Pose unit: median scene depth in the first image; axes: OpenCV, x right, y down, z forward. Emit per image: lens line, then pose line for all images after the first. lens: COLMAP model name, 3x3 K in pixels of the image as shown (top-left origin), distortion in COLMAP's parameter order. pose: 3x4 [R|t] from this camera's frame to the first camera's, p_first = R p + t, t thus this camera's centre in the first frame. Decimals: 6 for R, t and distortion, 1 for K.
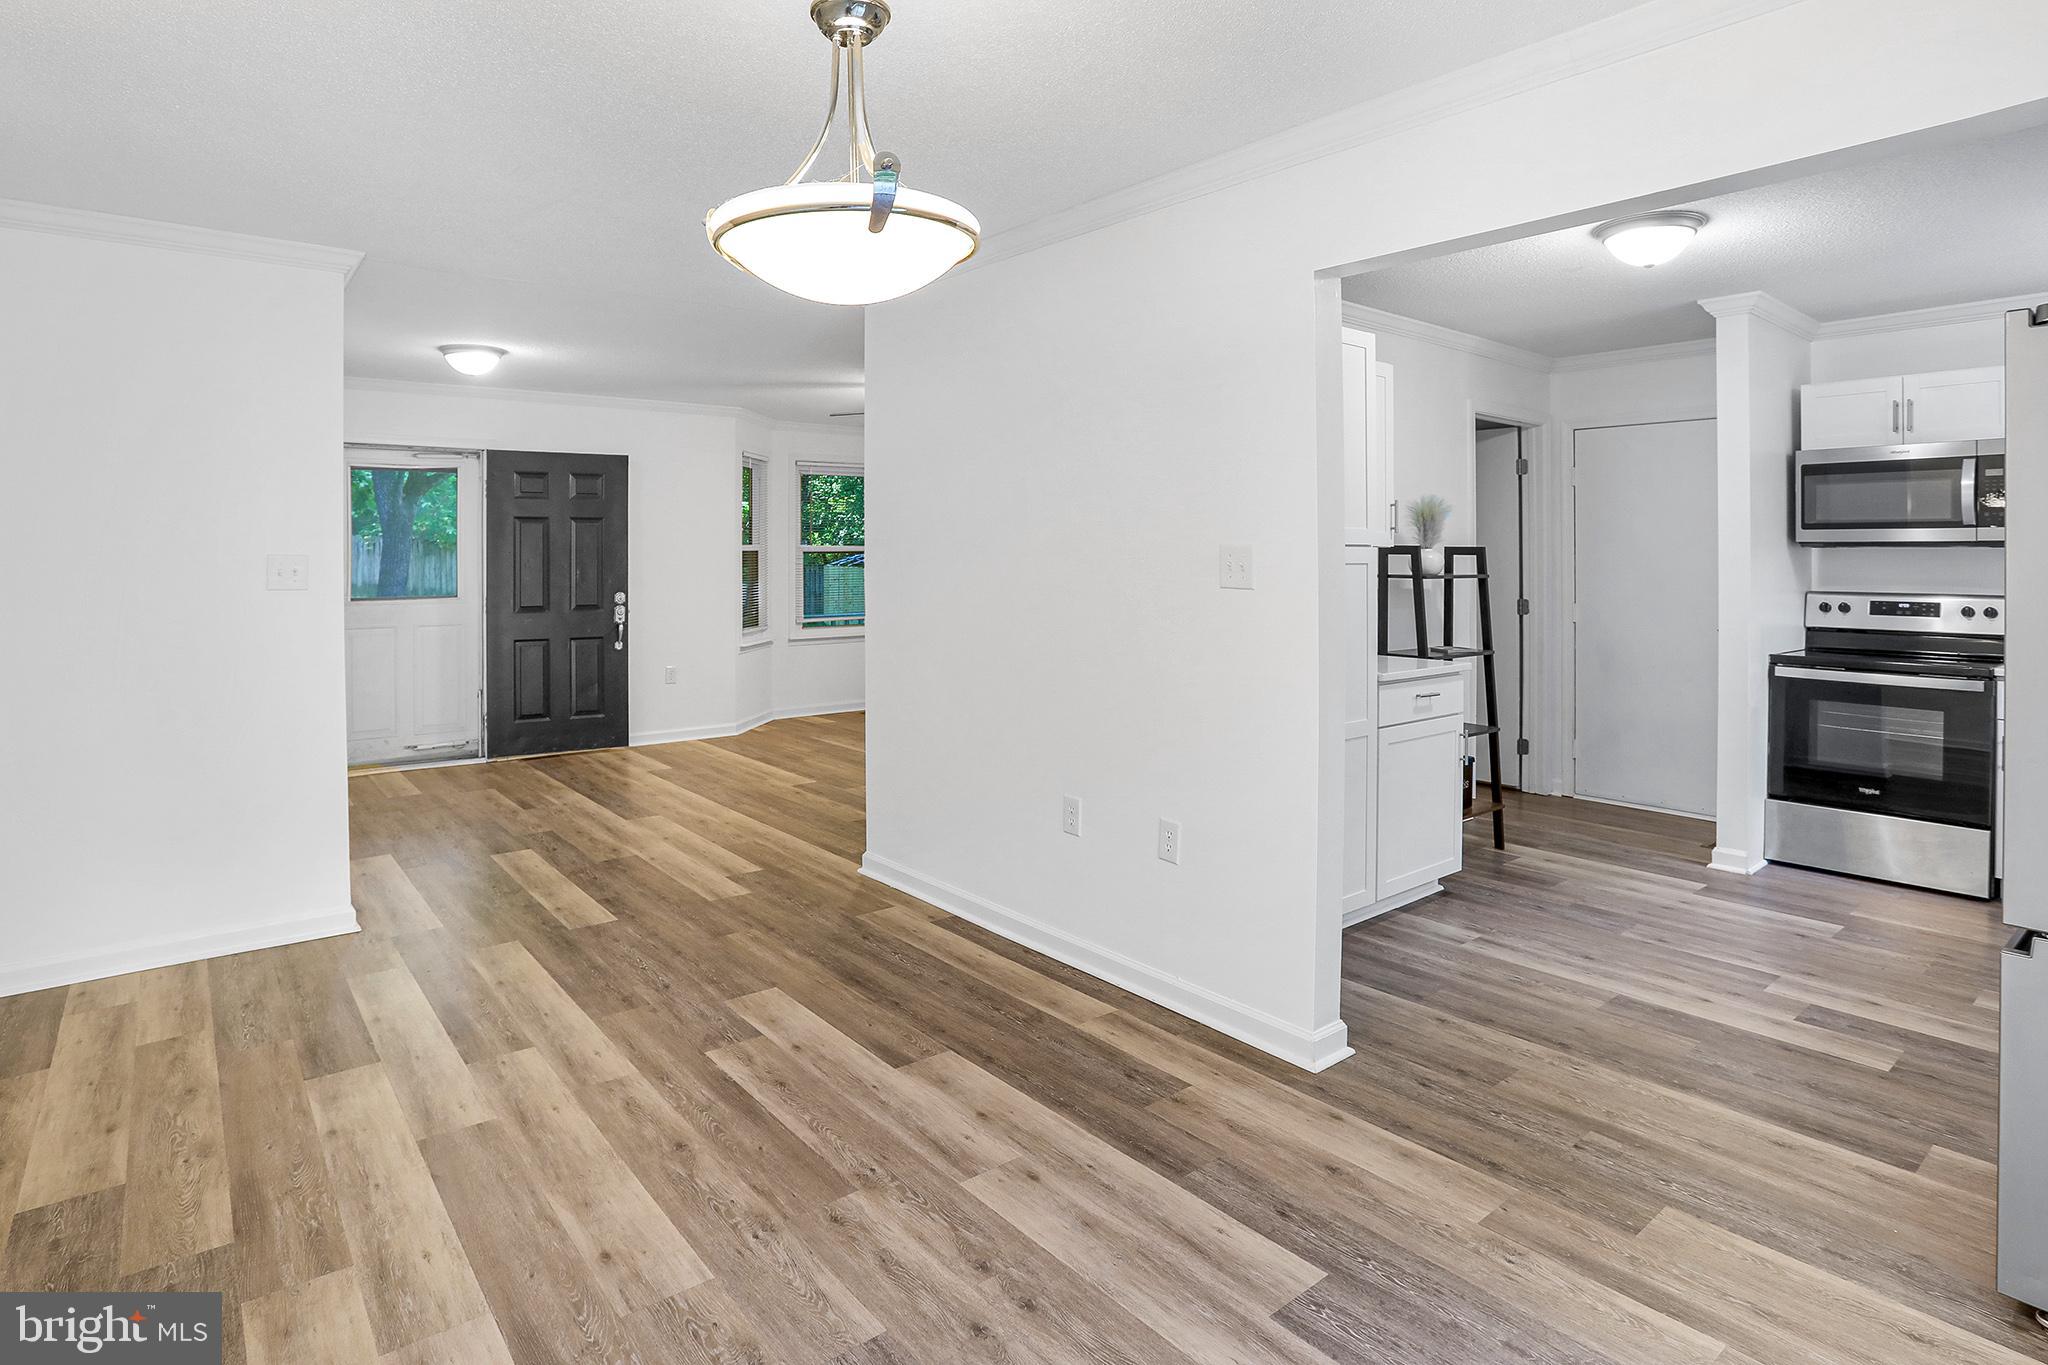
lens RADIAL K [[1091.3, 0, 1008.9], [0, 1091.3, 554.3], [0, 0, 1]] dist [-0.043126, 0.008744]
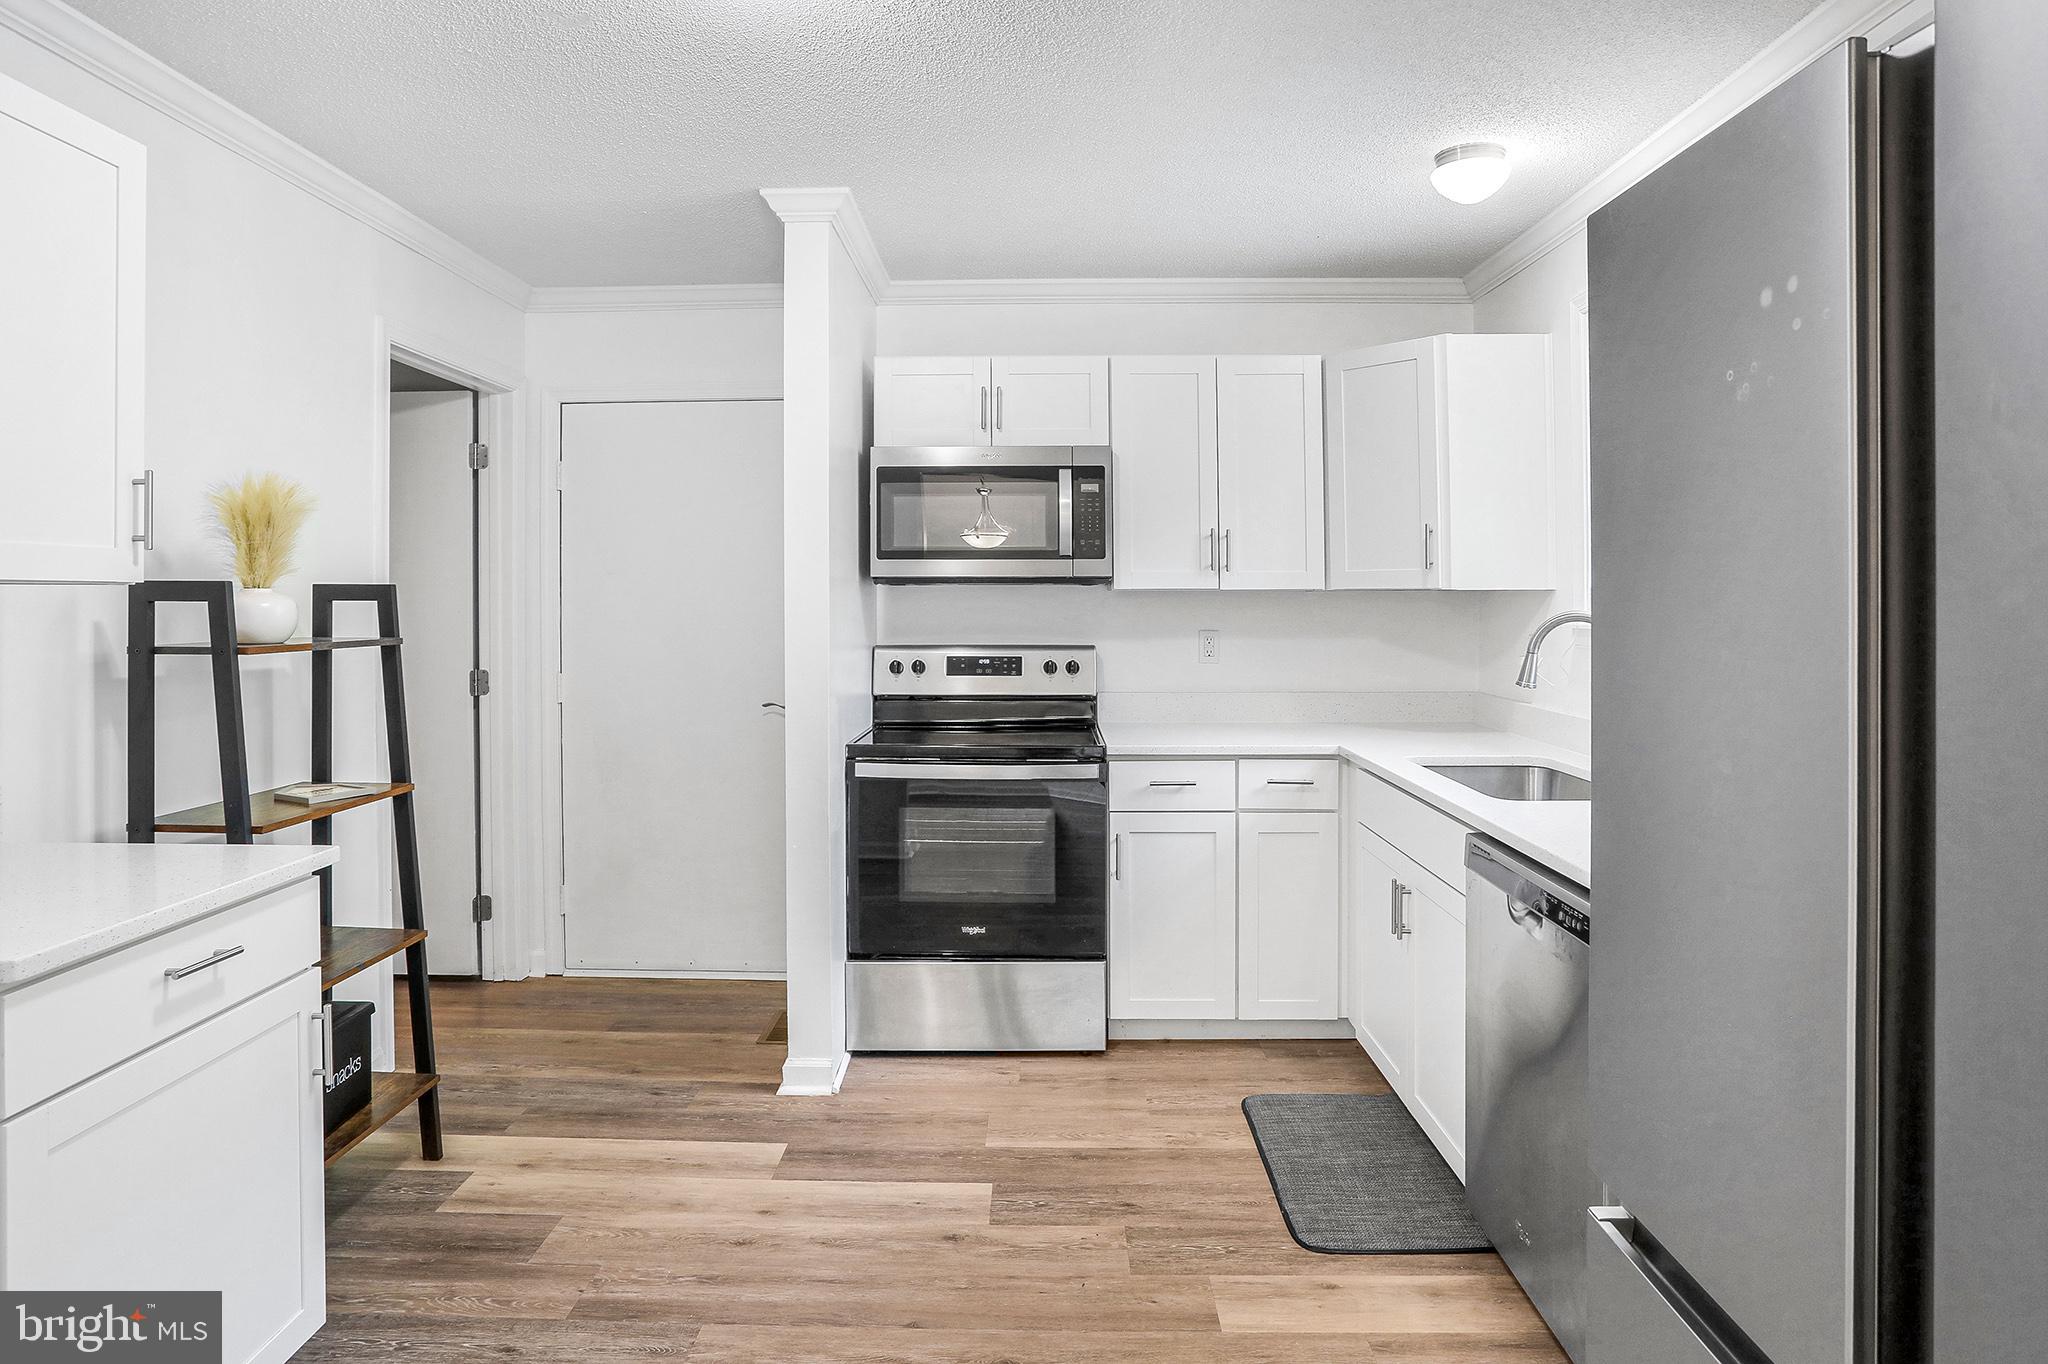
lens RADIAL K [[1154.2, 0, 1018.2], [0, 1154.2, 583.3], [0, 0, 1]] dist [-0.028114, 0.003276]
pose [[0.644434, 0.001709, 0.764658, 0.224883], [0.005140, 0.999965, -0.006566, -0.002287], [-0.764643, 0.008162, 0.644403, 0.446342]]
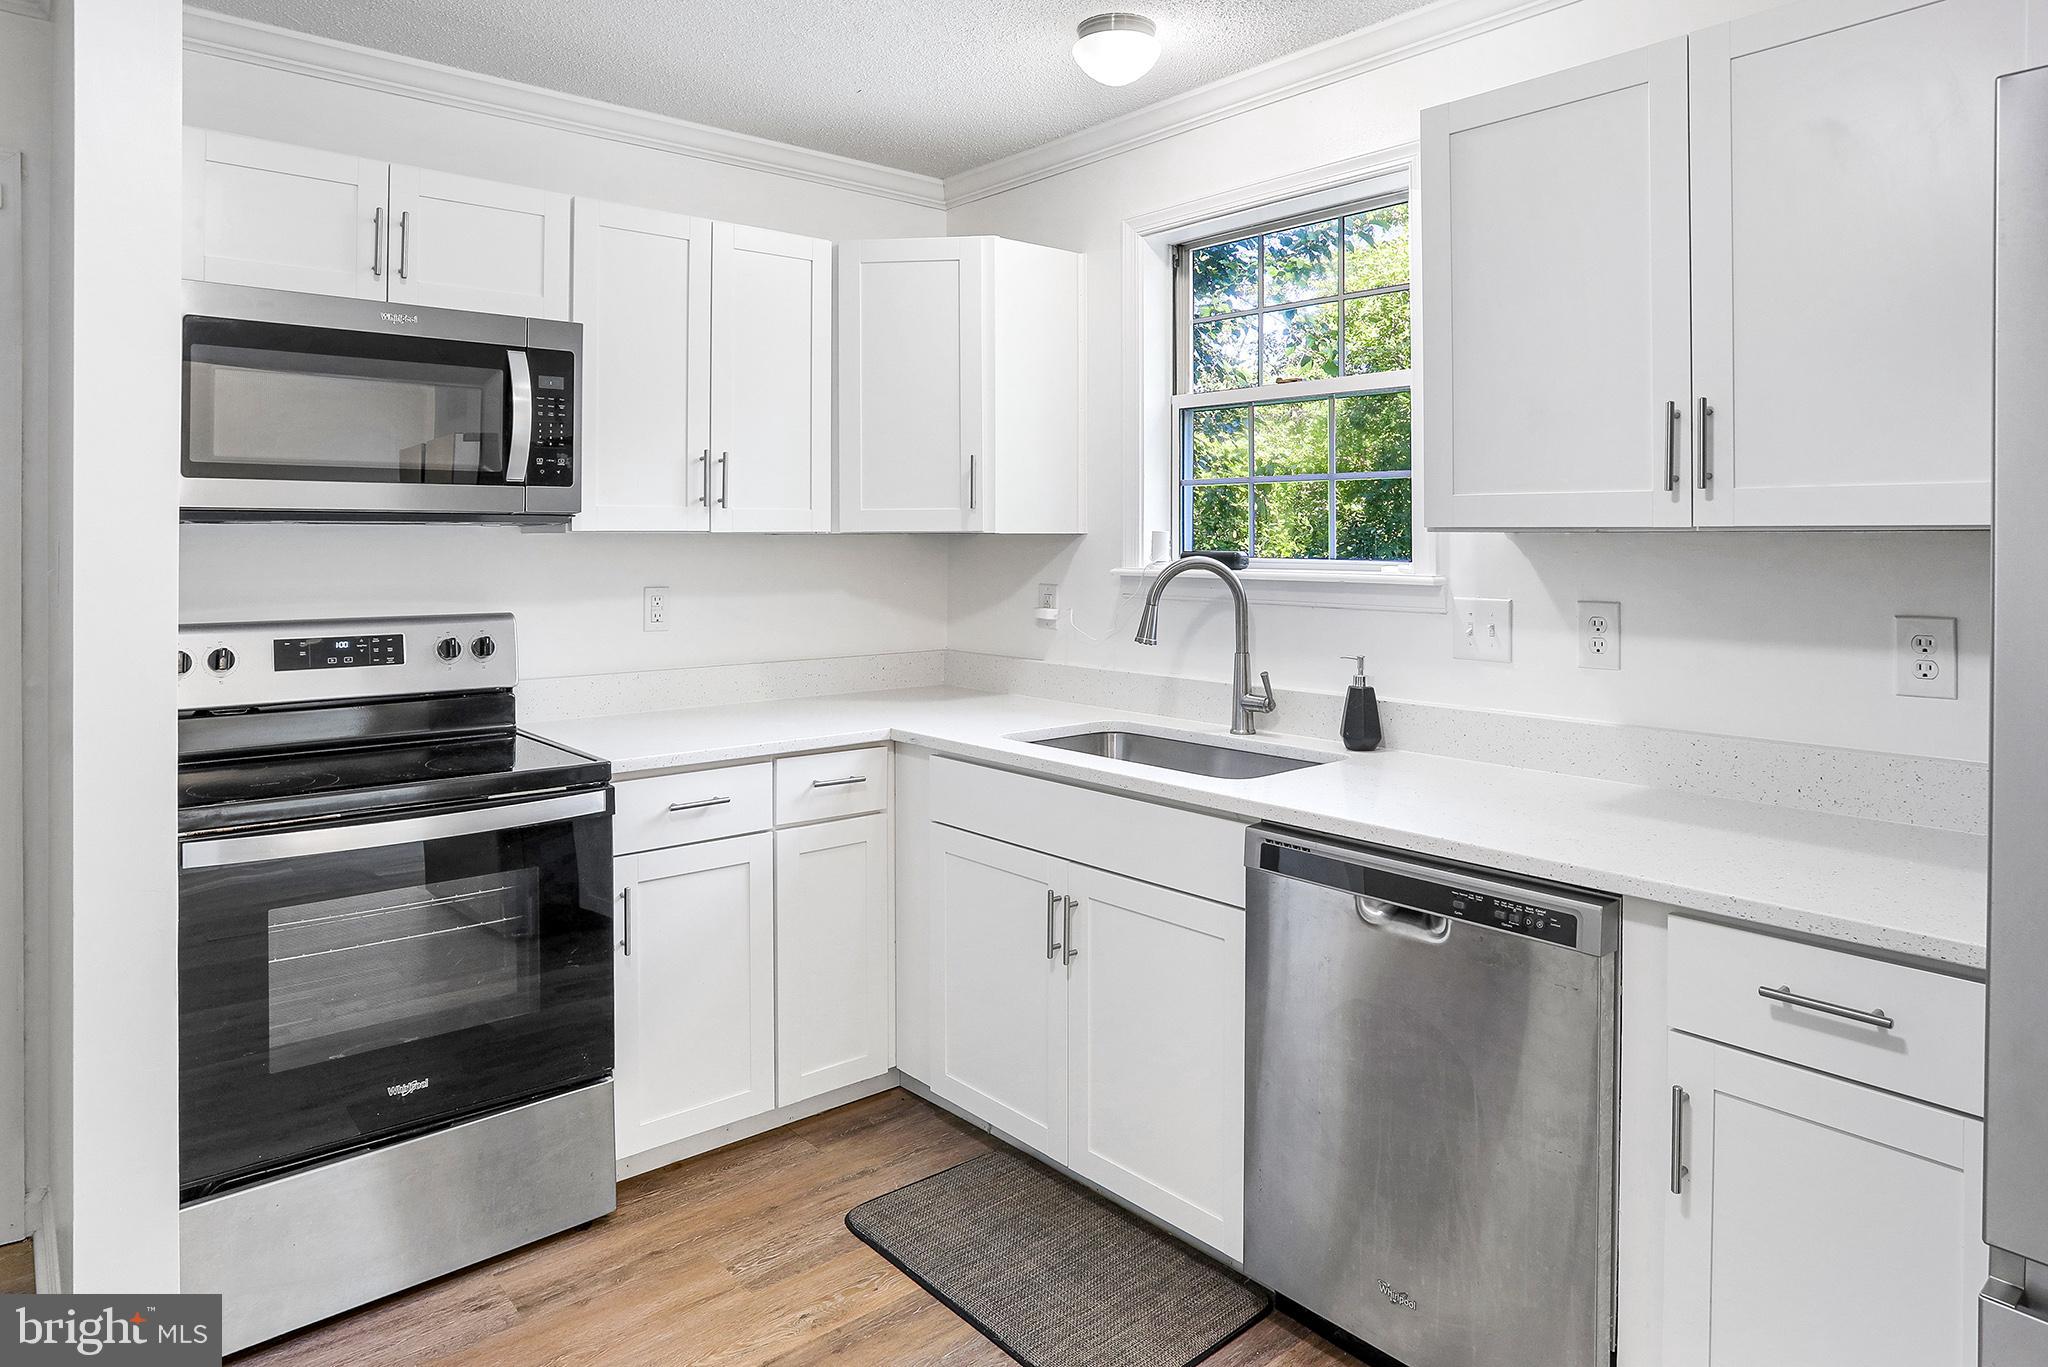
lens RADIAL K [[1232.3, 0, 968.5], [0, 1232.3, 519.1], [0, 0, 1]] dist [-0.019868, 0.000753]
pose [[-0.009983, 0.011497, 0.999884, 0.285724], [0.000505, 0.999934, -0.011492, -0.002025], [-0.999950, 0.000390, -0.009989, 0.719847]]
